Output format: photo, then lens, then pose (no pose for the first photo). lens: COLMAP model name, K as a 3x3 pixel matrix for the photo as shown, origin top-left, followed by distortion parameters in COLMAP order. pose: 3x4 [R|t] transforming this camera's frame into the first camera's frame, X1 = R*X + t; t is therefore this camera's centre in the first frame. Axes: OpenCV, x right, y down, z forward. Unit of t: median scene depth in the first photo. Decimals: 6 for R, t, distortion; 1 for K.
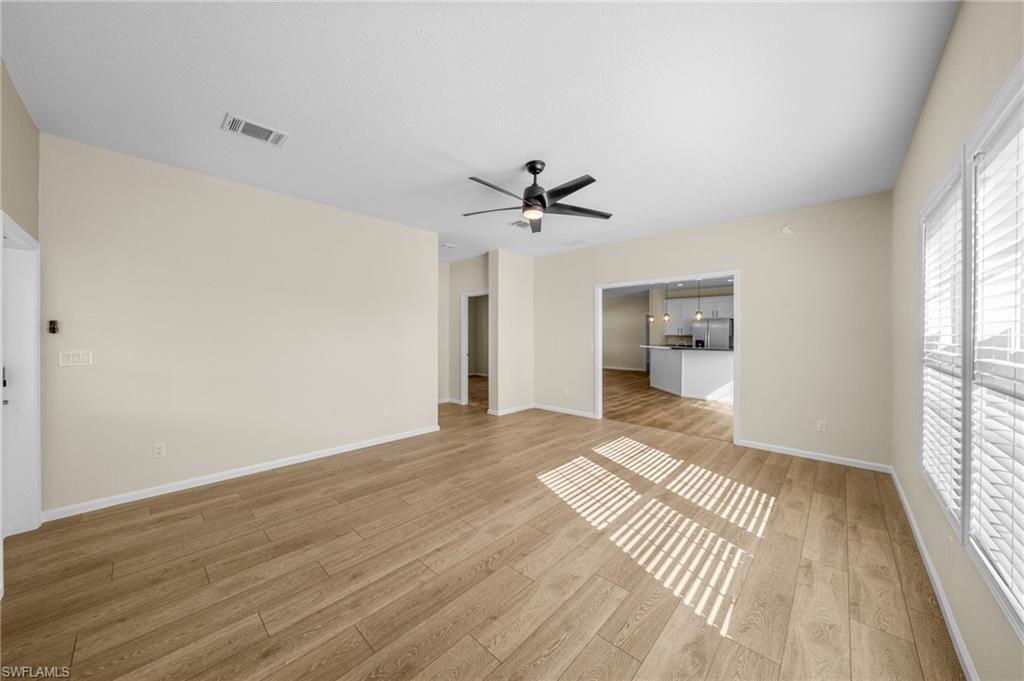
lens RADIAL K [[349.8, 0, 497.1], [0, 349.8, 346.6], [0, 0, 1]] dist [-0.000462, 0.000080]
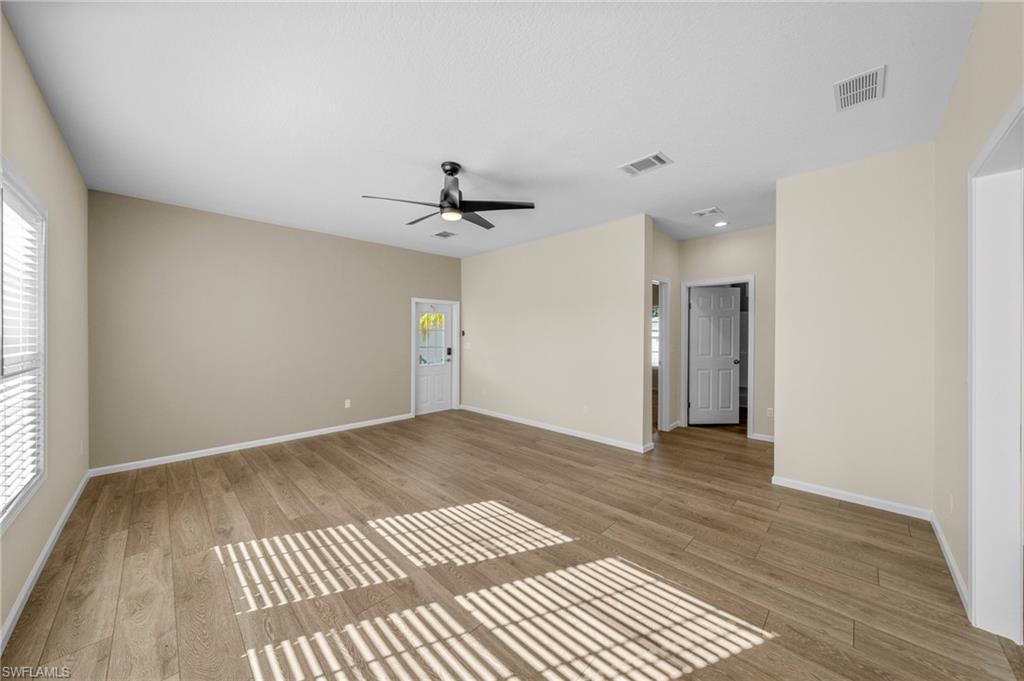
lens RADIAL K [[348.0, 0, 506.4], [0, 348.0, 341.7], [0, 0, 1]] dist [0.000052, -0.000109]
pose [[-0.006516, 0.016753, -0.999838, 1.144312], [-0.033453, 0.999296, 0.016962, -0.039990], [0.999419, 0.033558, -0.005951, 1.212341]]
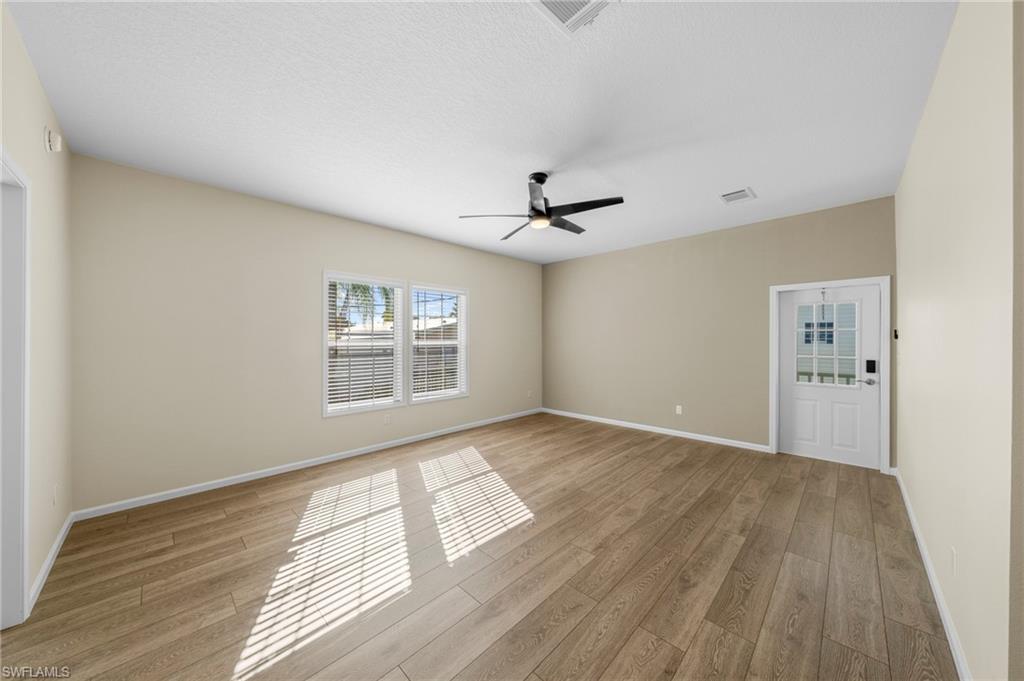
lens RADIAL K [[350.7, 0, 513.0], [0, 350.7, 337.3], [0, 0, 1]] dist [0.000590, 0.000033]
pose [[-0.999847, 0.001549, -0.017402, 0.210005], [0.001054, 0.999596, 0.028413, -0.074108], [0.017439, 0.028390, -0.999445, 2.127890]]
